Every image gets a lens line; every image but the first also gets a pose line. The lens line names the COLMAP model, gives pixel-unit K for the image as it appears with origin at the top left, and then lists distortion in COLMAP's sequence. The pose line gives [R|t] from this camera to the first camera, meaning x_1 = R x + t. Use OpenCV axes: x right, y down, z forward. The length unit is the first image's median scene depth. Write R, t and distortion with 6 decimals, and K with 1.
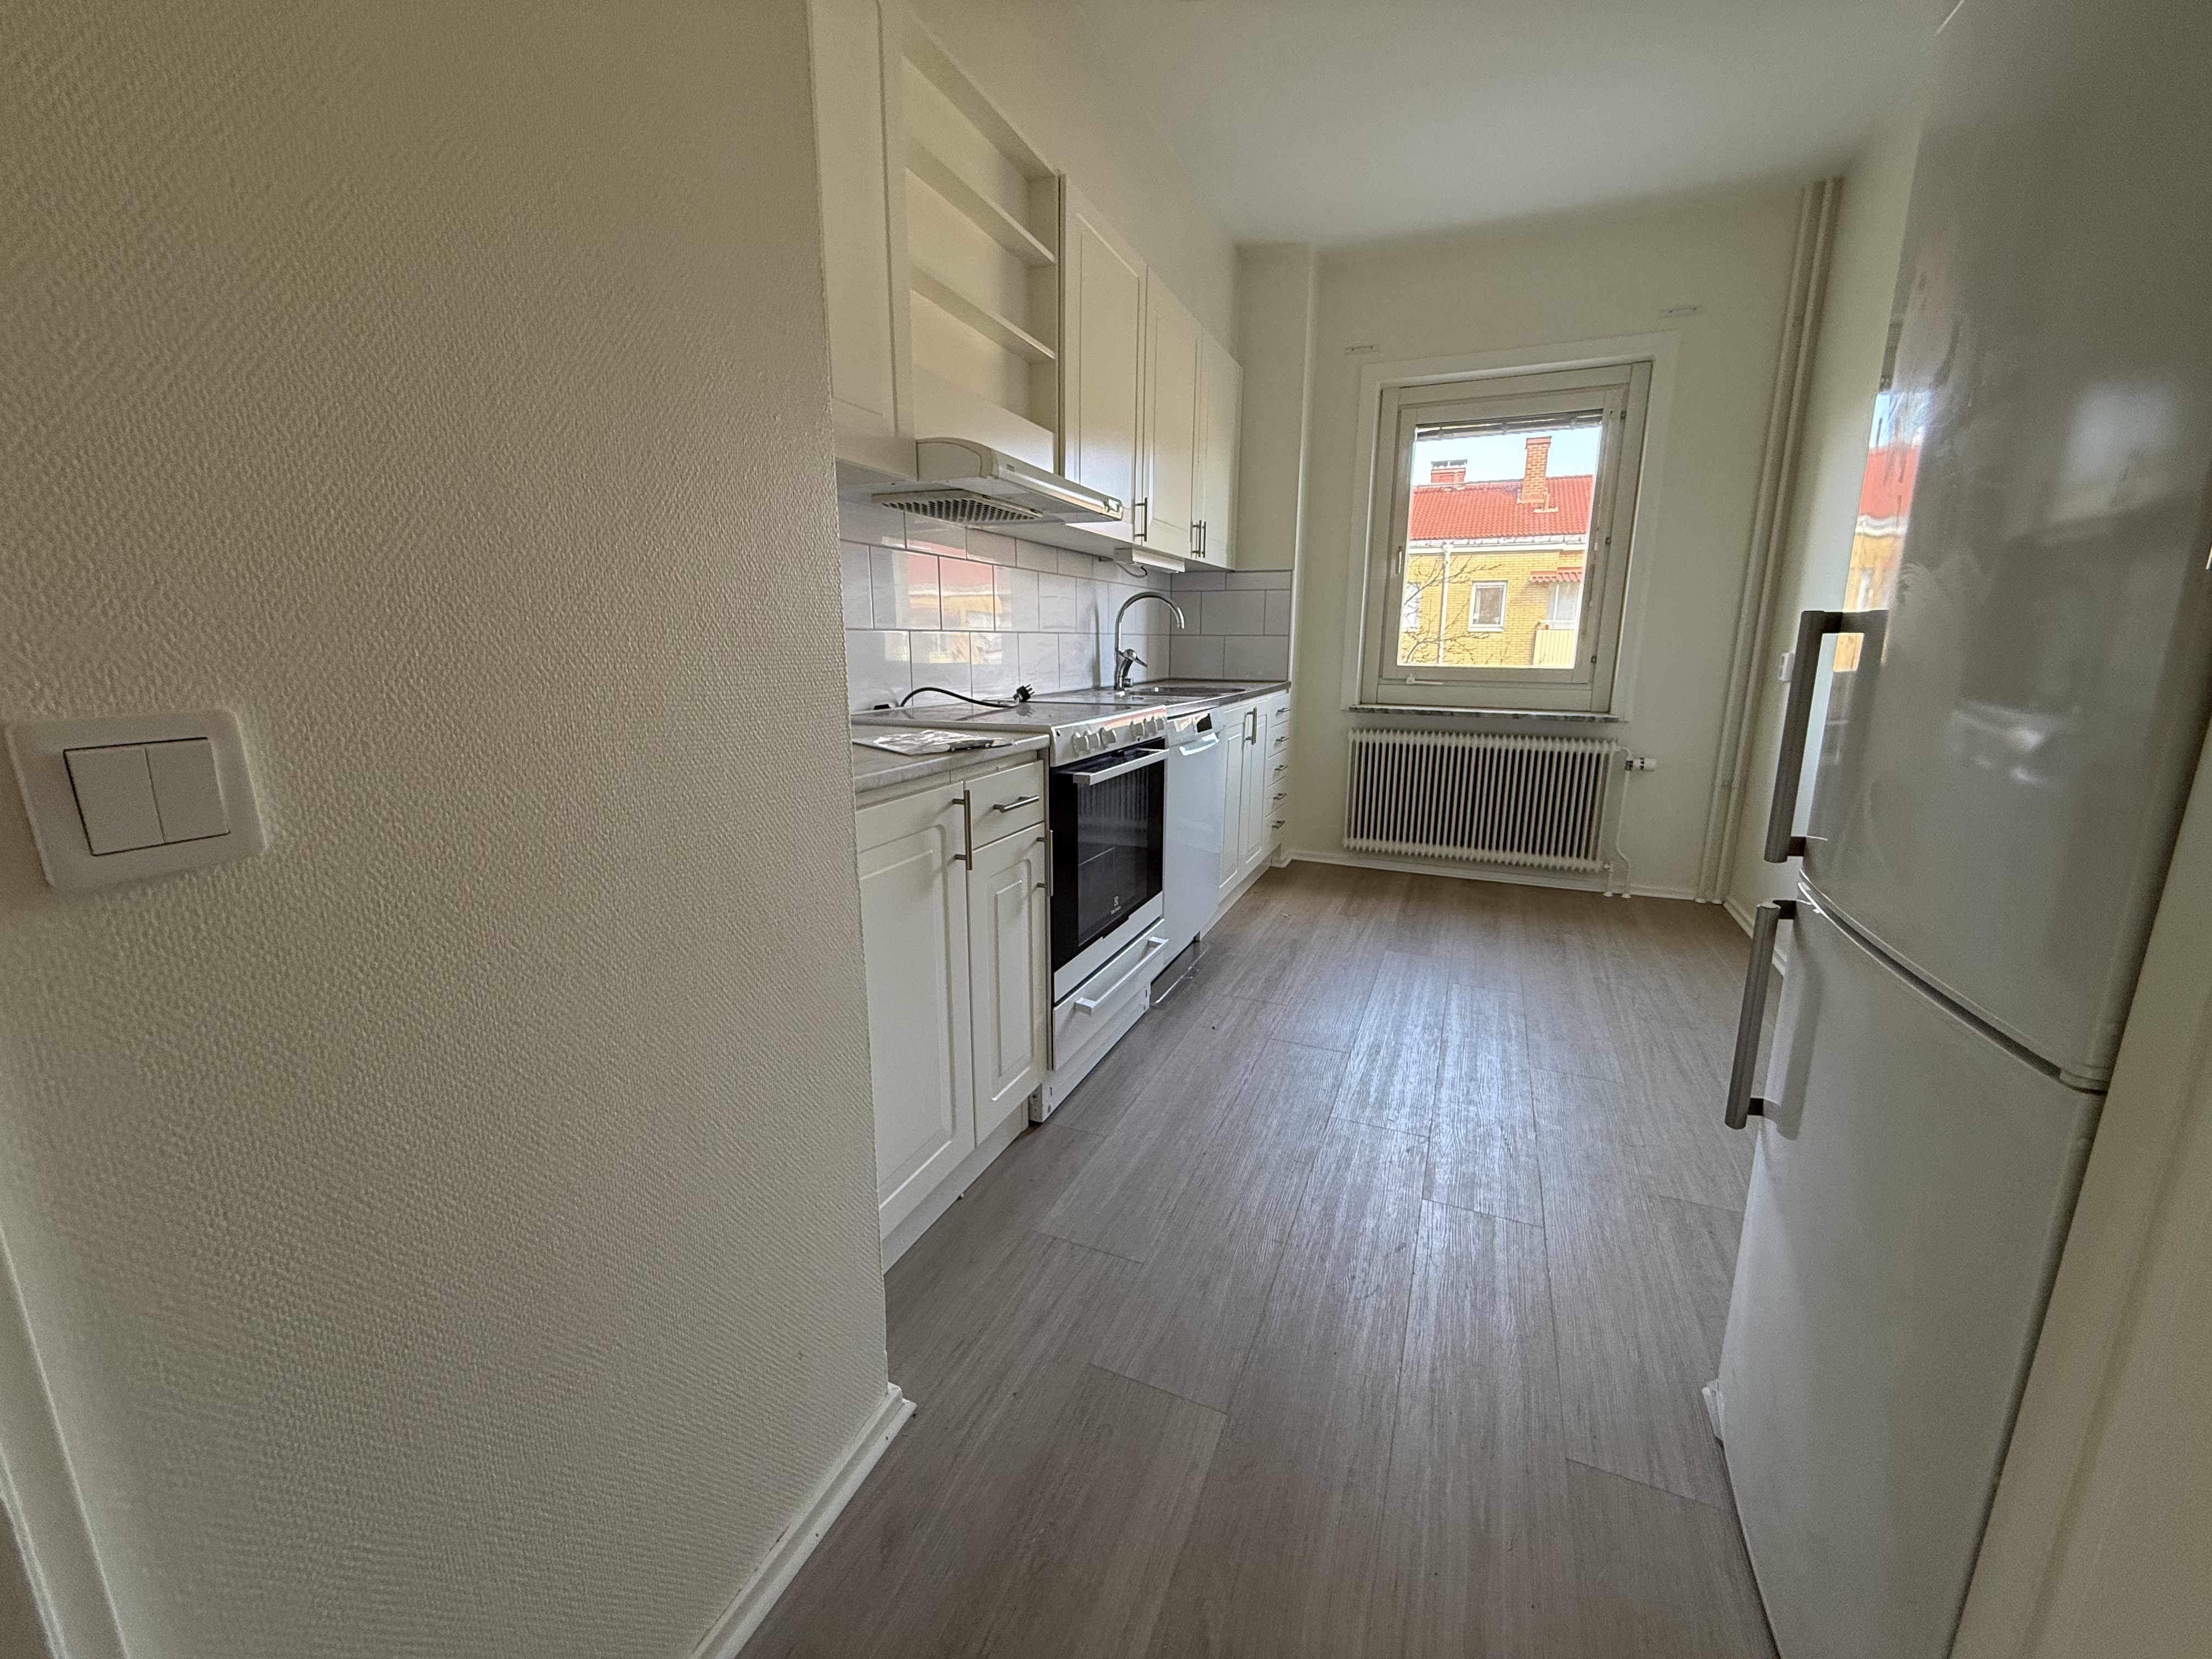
lens RADIAL K [[875.0, 0, 1108.6], [0, 875.0, 826.9], [0, 0, 1]] dist [-0.002570, 0.000459]
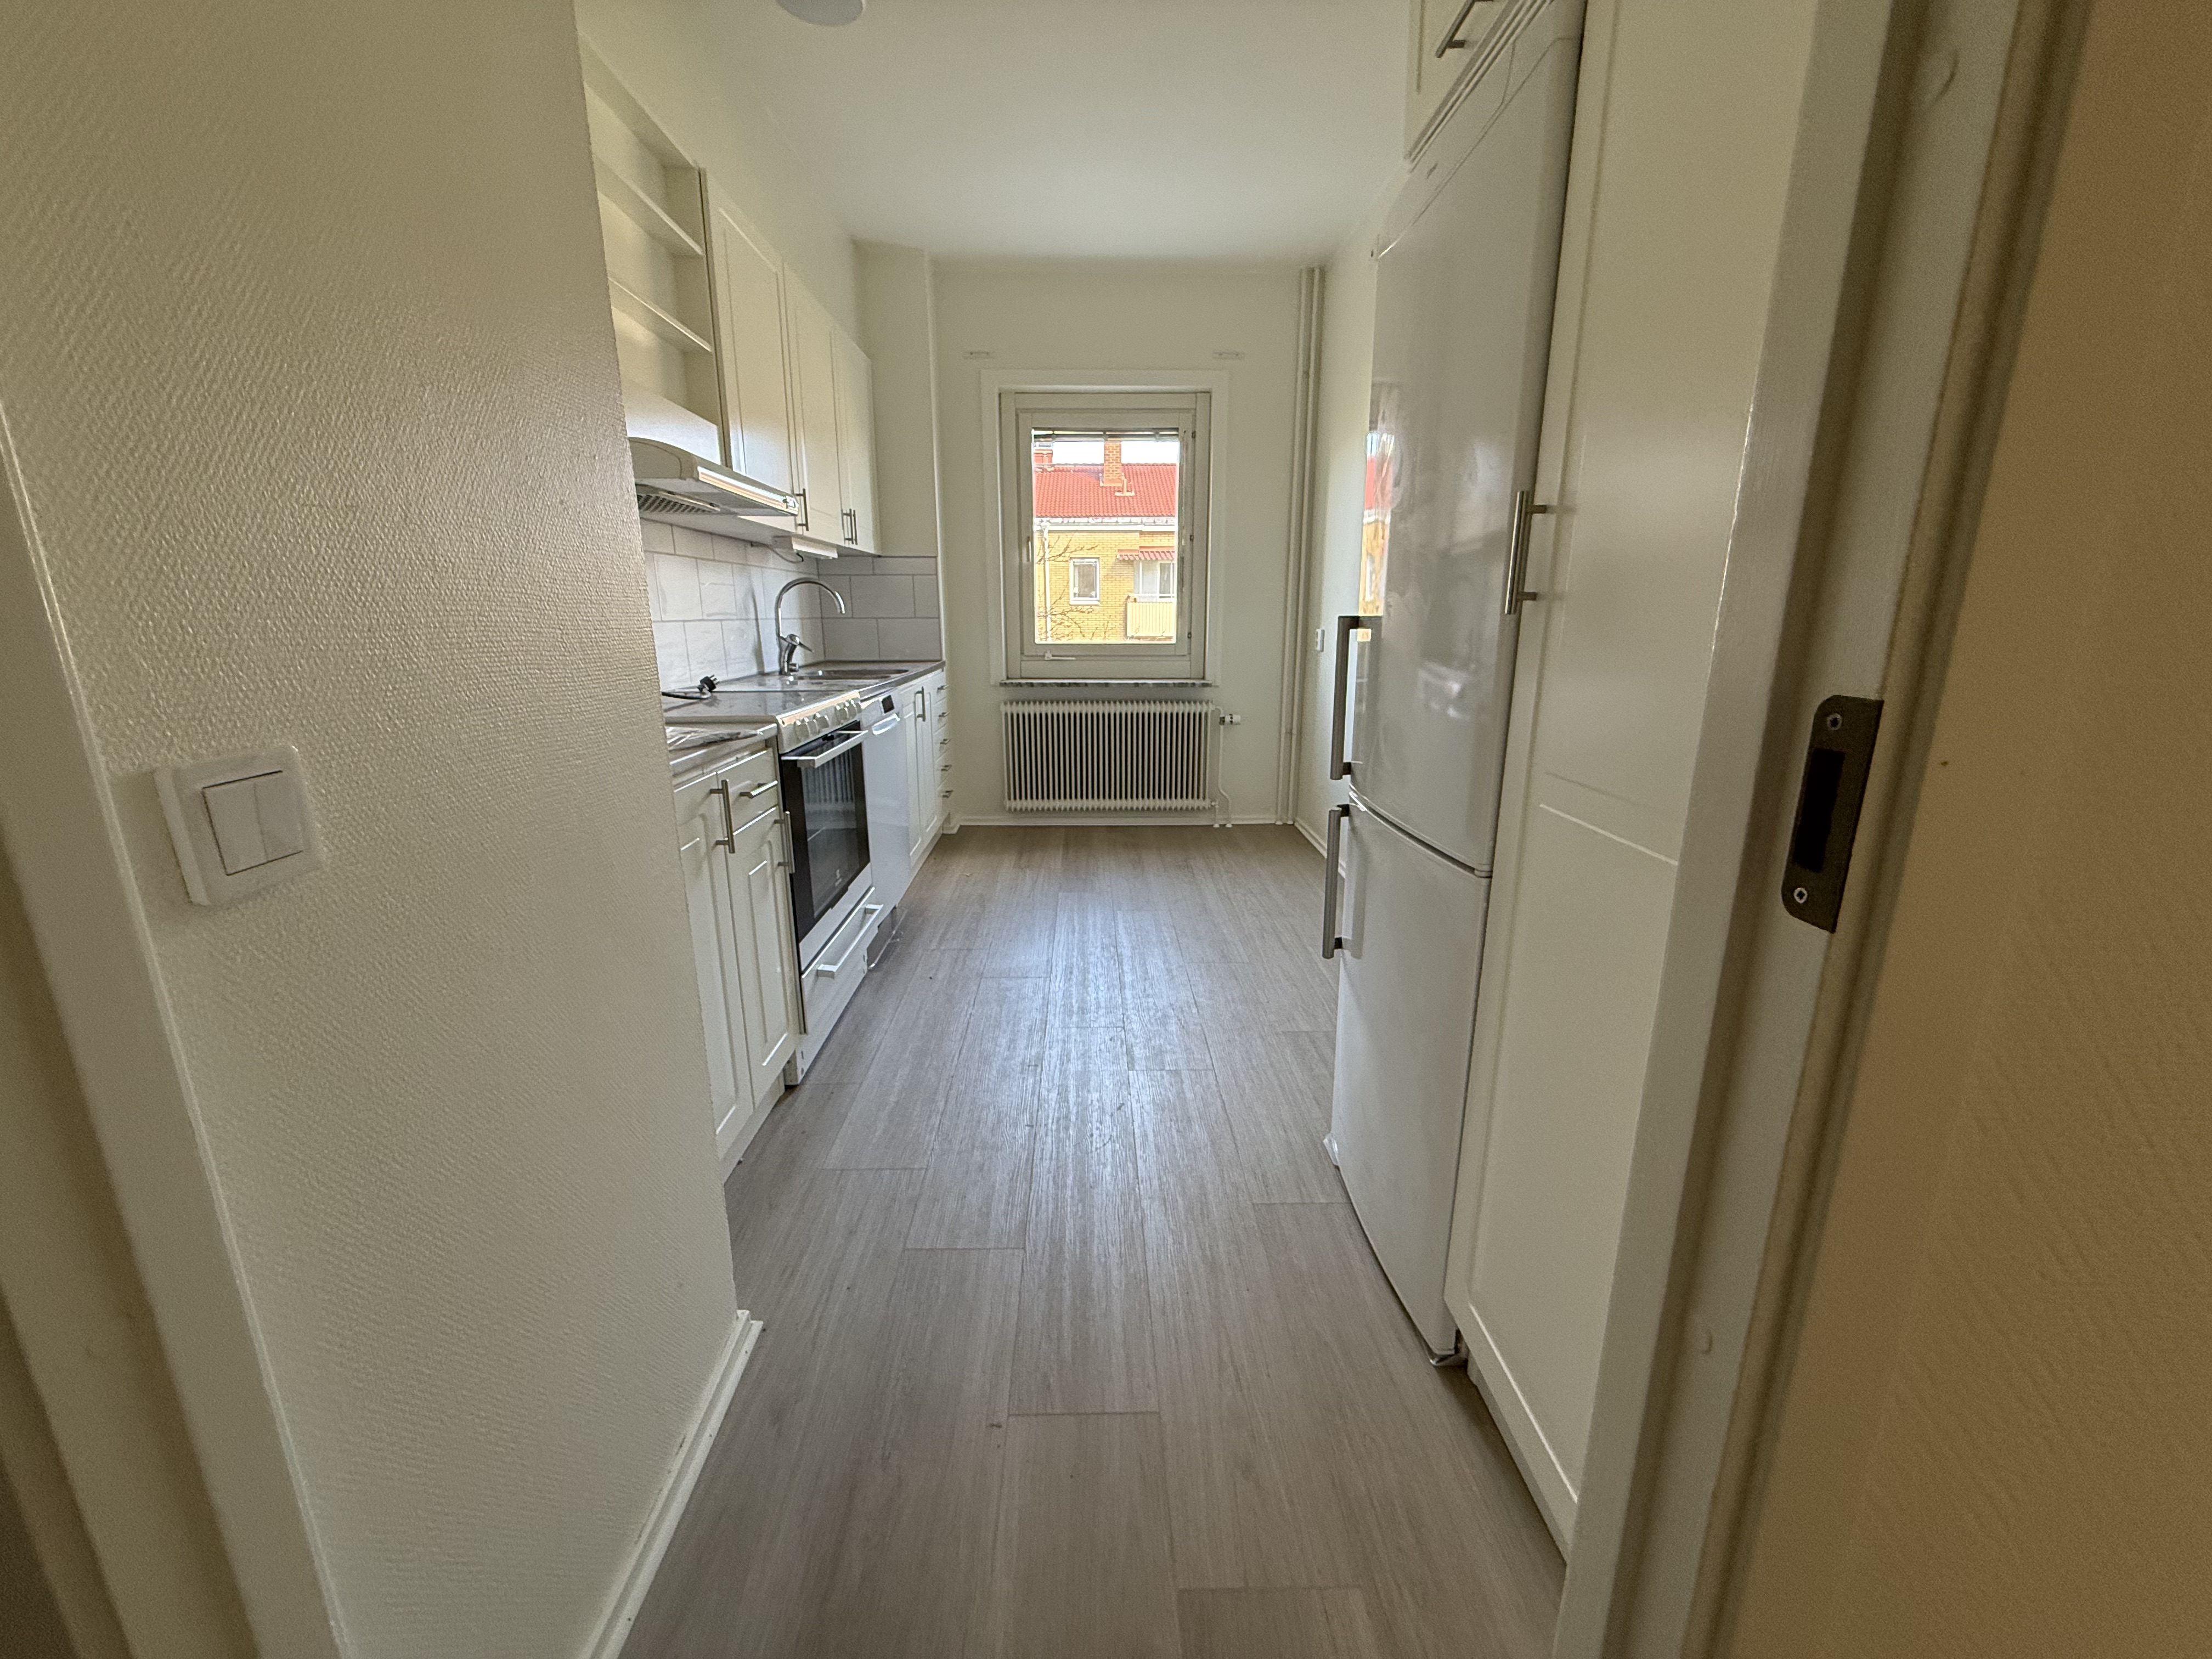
lens RADIAL K [[875.0, 0, 1108.6], [0, 875.0, 826.9], [0, 0, 1]] dist [-0.002570, 0.000459]
pose [[0.909214, -0.105917, 0.402631, -0.103314], [0.093641, 0.994344, 0.050118, 0.003753], [-0.405662, -0.007865, 0.913989, -0.109573]]
